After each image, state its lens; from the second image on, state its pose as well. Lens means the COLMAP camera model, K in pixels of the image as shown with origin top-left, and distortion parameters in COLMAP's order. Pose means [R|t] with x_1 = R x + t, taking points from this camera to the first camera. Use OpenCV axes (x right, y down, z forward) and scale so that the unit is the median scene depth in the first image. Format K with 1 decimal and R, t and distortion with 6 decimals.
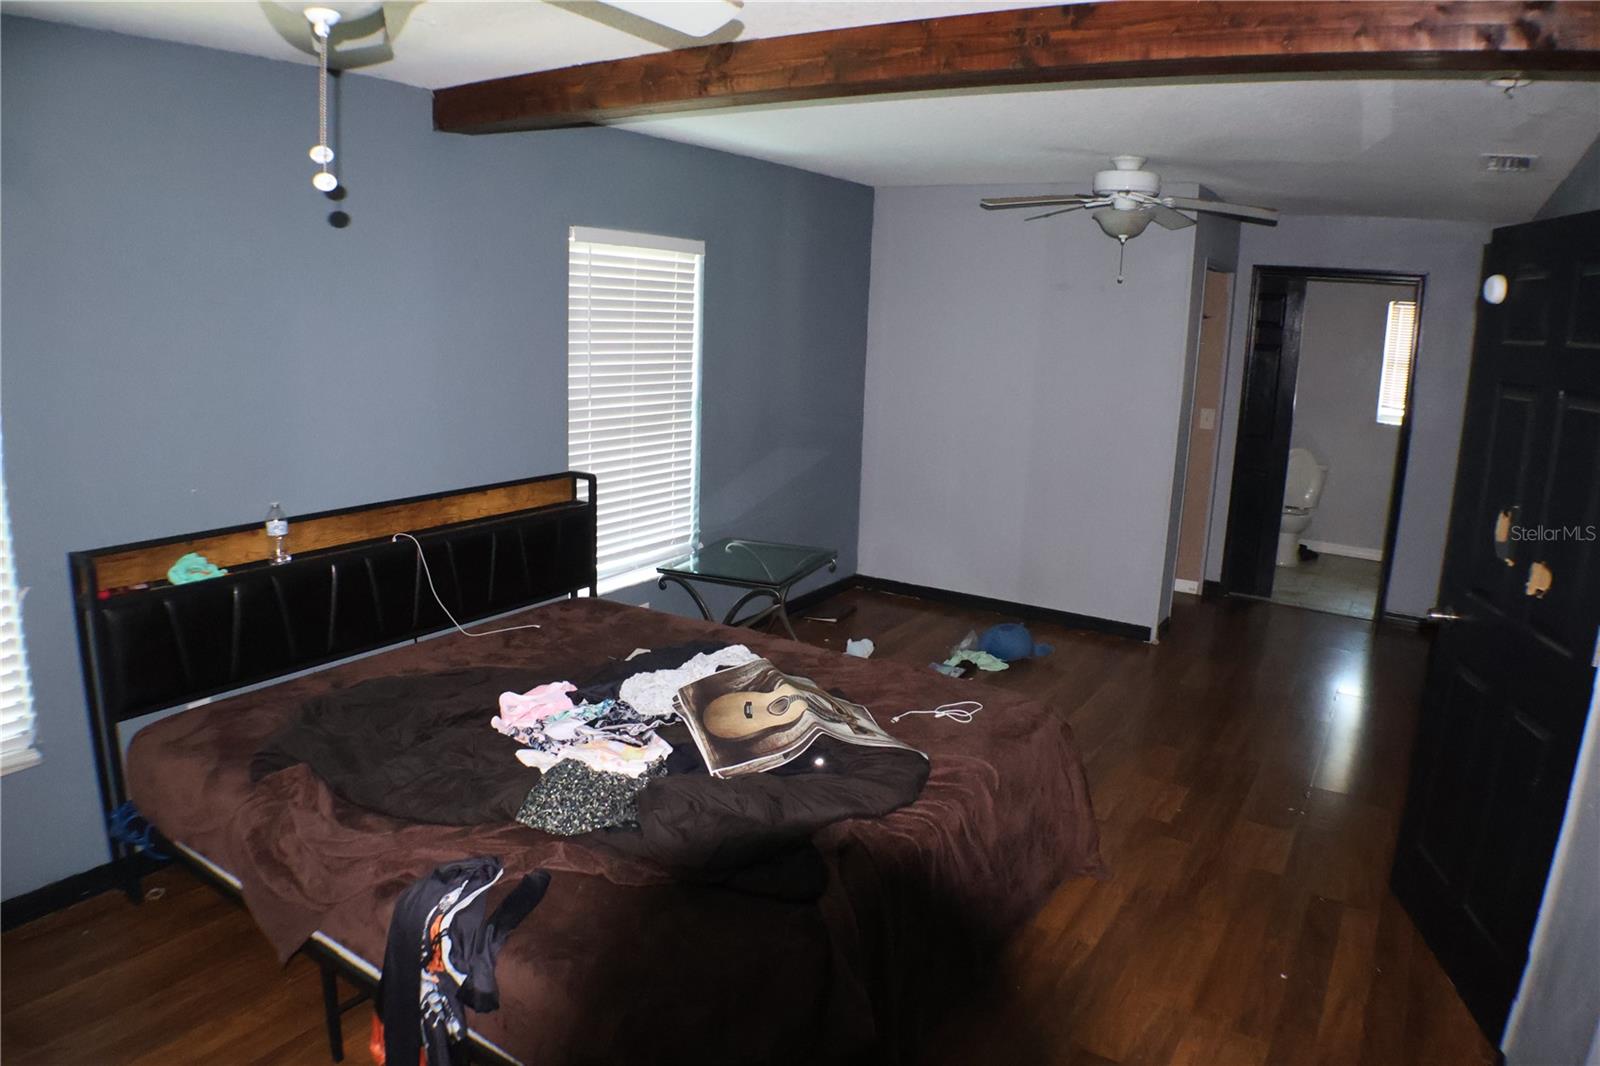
lens RADIAL K [[1038.3, 0, 803.4], [0, 1038.3, 526.7], [0, 0, 1]] dist [-0.154954, 0.027850]
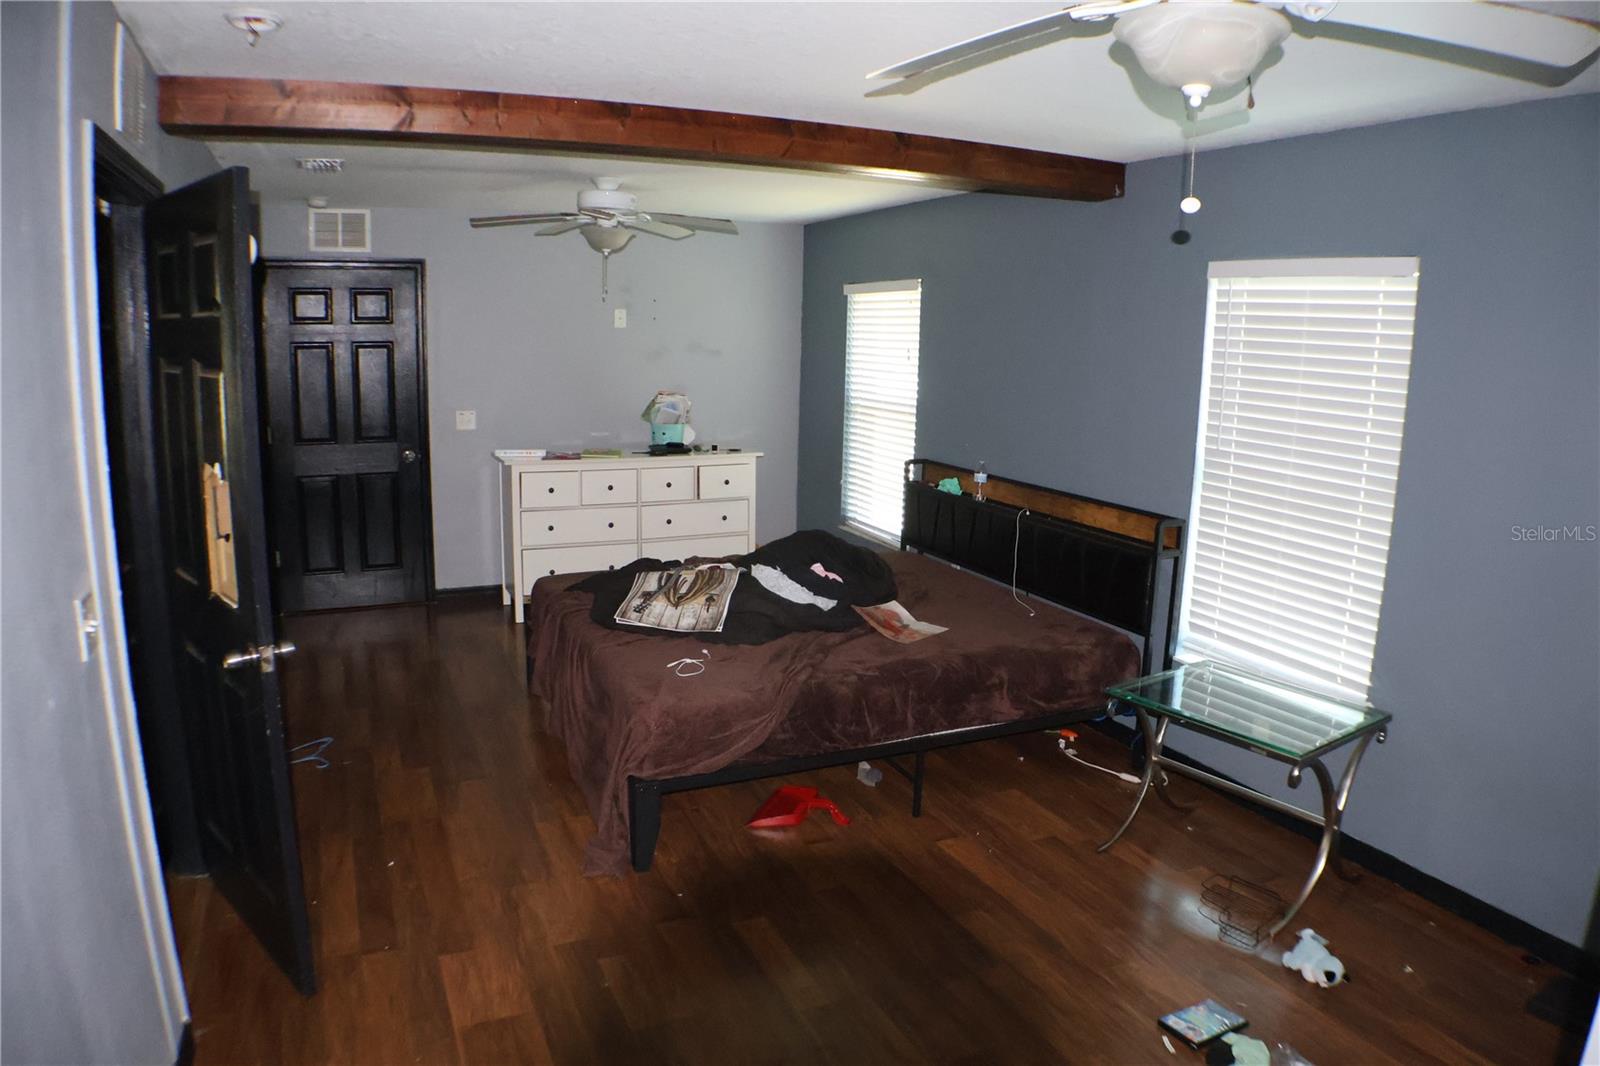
lens RADIAL K [[1038.3, 0, 803.4], [0, 1038.3, 526.7], [0, 0, 1]] dist [-0.154954, 0.027850]
pose [[-0.537640, 0.114495, -0.835365, 0.806326], [-0.208102, 0.942070, 0.263054, -0.238959], [0.817091, 0.315269, -0.482668, 1.260044]]
